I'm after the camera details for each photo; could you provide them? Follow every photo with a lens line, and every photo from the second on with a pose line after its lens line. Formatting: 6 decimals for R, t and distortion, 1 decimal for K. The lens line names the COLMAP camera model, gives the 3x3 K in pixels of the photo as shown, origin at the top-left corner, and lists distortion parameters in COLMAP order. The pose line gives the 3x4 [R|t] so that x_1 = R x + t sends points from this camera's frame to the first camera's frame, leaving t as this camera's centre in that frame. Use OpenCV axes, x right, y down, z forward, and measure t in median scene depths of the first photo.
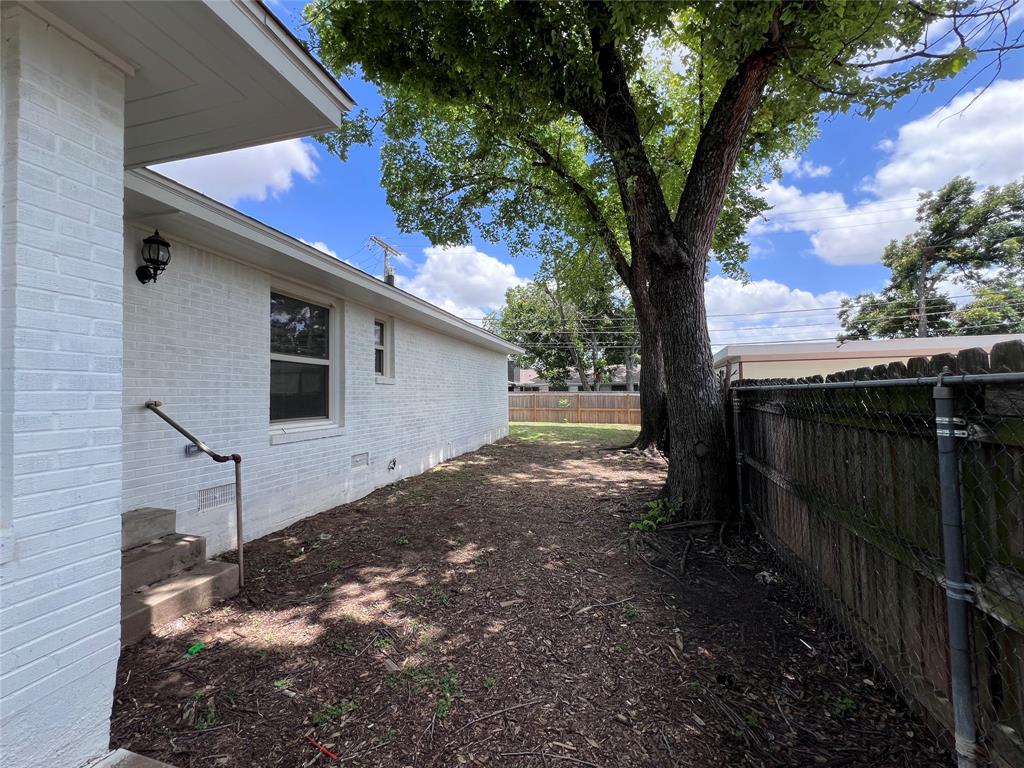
lens RADIAL K [[411.5, 0, 513.4], [0, 411.5, 385.6], [0, 0, 1]] dist [-0.002446, -0.000095]
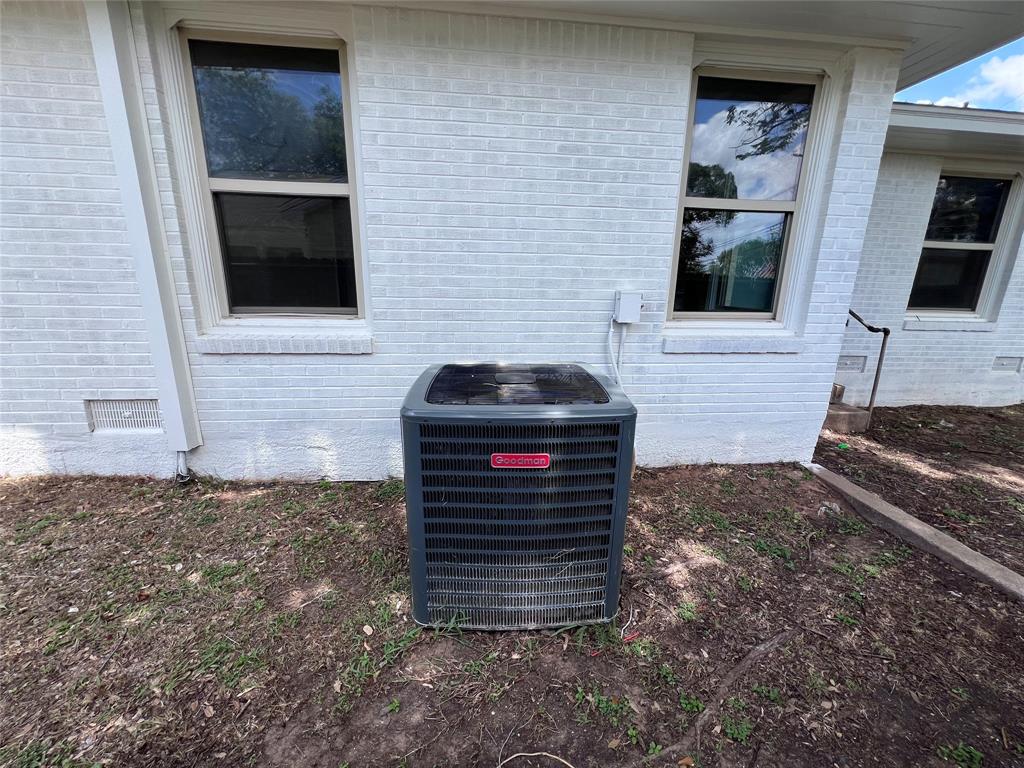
lens RADIAL K [[411.5, 0, 513.4], [0, 411.5, 385.6], [0, 0, 1]] dist [-0.002446, -0.000095]
pose [[0.346630, 0.240600, -0.906620, 0.076031], [-0.005283, 0.967029, 0.254611, 0.015918], [0.937987, -0.083466, 0.336472, -0.349688]]
